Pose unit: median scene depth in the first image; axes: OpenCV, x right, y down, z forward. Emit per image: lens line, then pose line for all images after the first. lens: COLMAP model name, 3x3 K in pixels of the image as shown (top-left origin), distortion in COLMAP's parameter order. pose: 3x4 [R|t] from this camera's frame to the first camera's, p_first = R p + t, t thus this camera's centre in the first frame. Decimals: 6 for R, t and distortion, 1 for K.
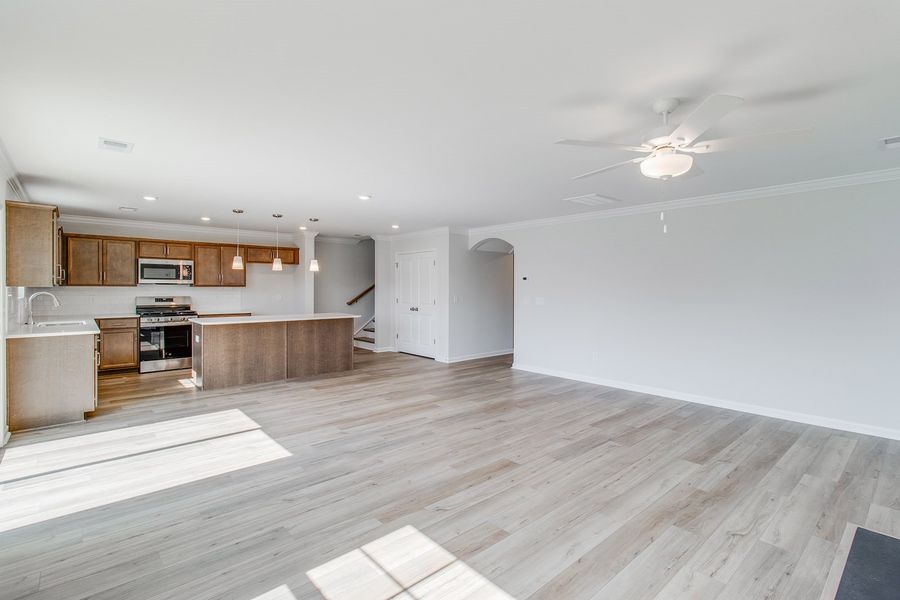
lens RADIAL K [[421.7, 0, 458.8], [0, 421.7, 294.0], [0, 0, 1]] dist [0.000465, 0.001313]
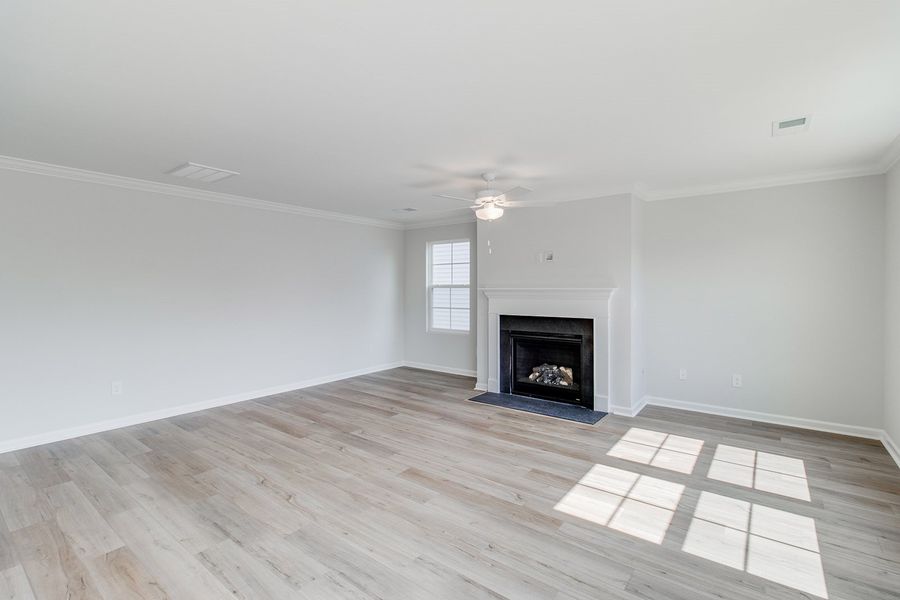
lens RADIAL K [[421.7, 0, 450.7], [0, 421.7, 309.2], [0, 0, 1]] dist [0.000465, 0.001313]
pose [[-0.185306, -0.054588, 0.981164, -0.689019], [0.016040, 0.998155, 0.058563, -0.020520], [-0.982550, 0.026590, -0.184088, 0.902706]]
